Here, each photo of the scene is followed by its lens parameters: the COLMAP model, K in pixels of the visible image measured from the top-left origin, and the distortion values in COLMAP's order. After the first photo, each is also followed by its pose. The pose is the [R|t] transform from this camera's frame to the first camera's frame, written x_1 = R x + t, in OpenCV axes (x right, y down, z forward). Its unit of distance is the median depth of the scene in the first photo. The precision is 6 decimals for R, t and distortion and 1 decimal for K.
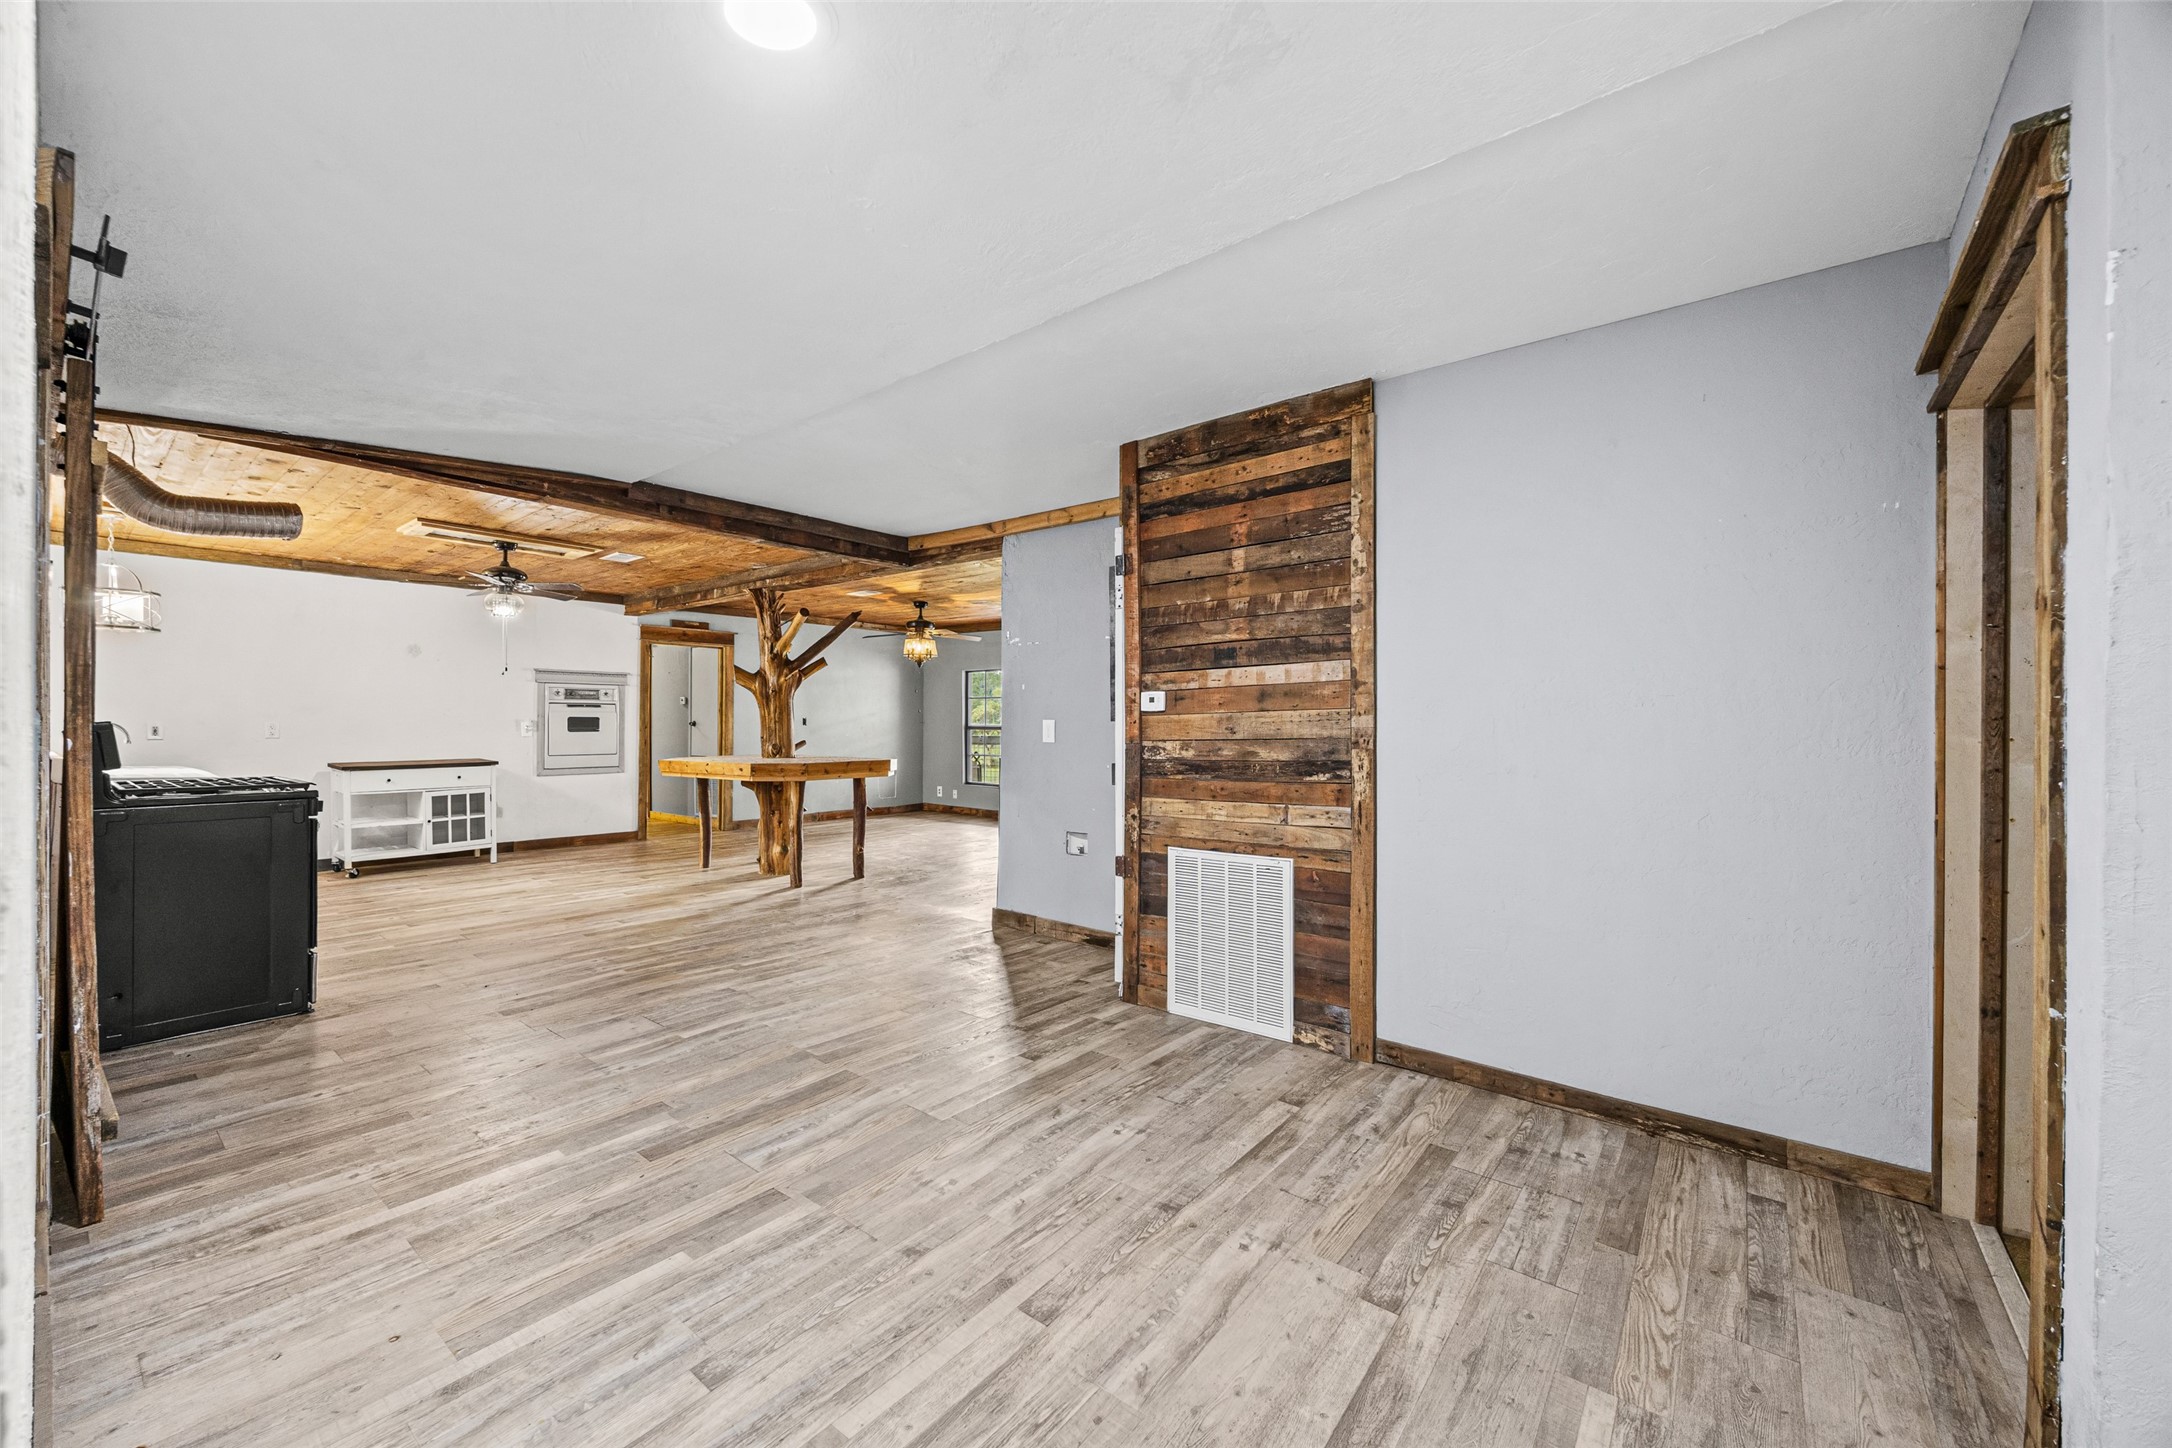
lens RADIAL K [[850.3, 0, 1079.3], [0, 850.3, 715.1], [0, 0, 1]] dist [-0.001843, -0.000166]
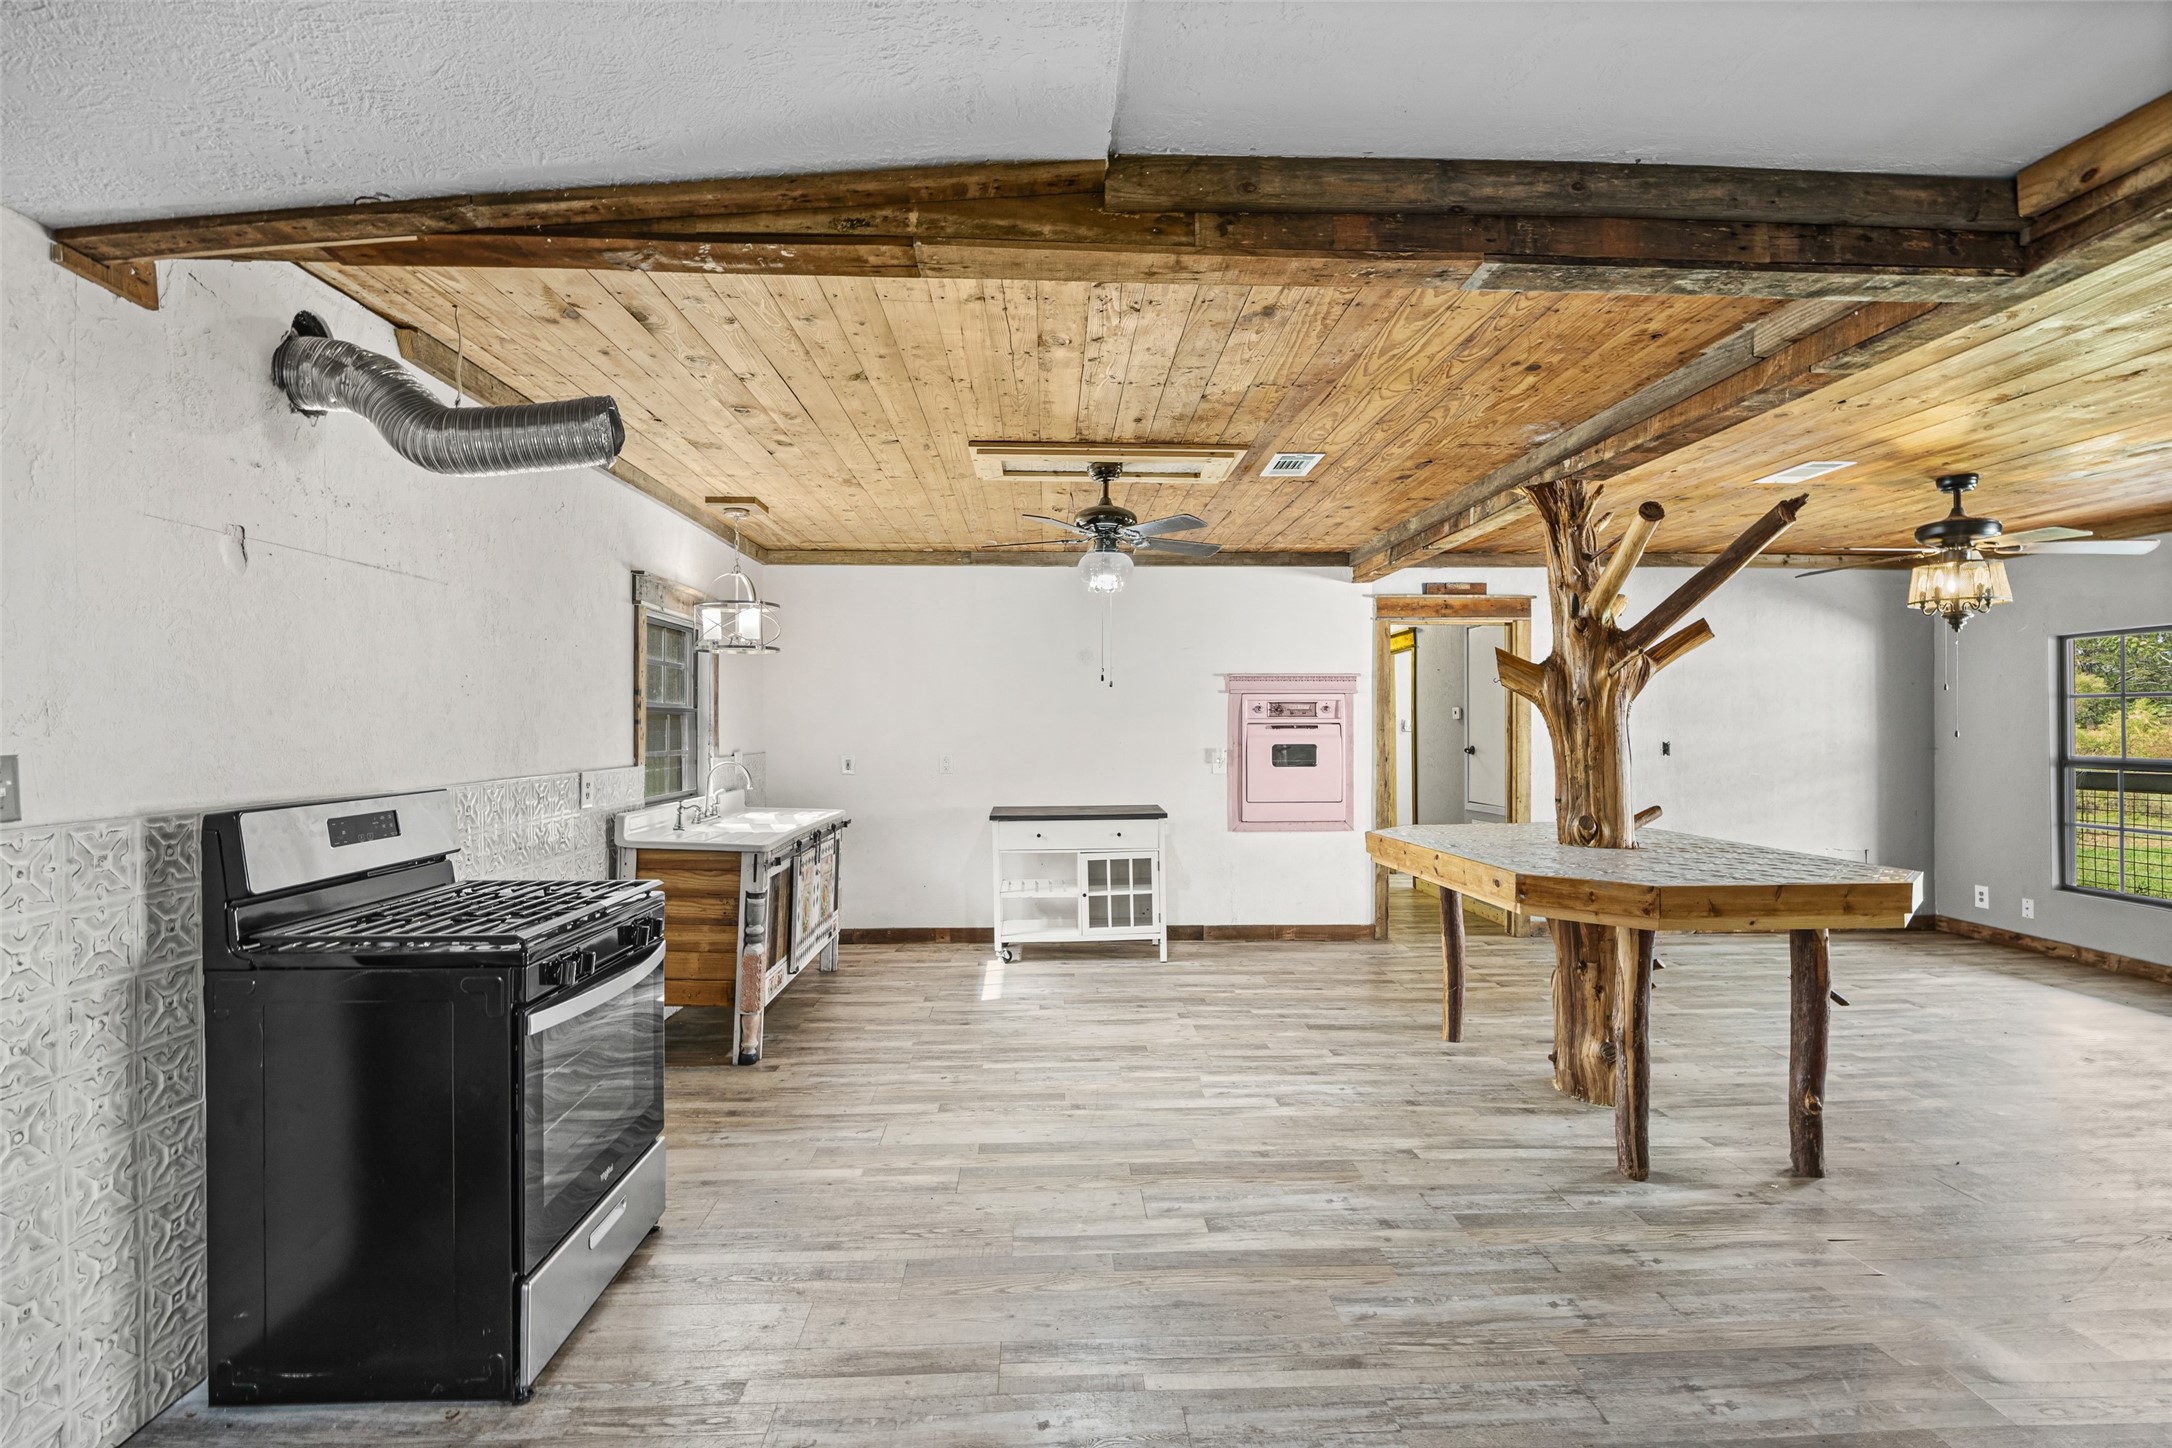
lens RADIAL K [[1004.3, 0, 1086.0], [0, 1004.3, 724.0], [0, 0, 1]] dist [-0.008538, -0.000049]
pose [[0.662826, -0.006801, -0.748742, -0.130895], [0.010682, 0.999943, 0.000373, -0.018149], [0.748697, -0.008246, 0.662861, 0.436747]]
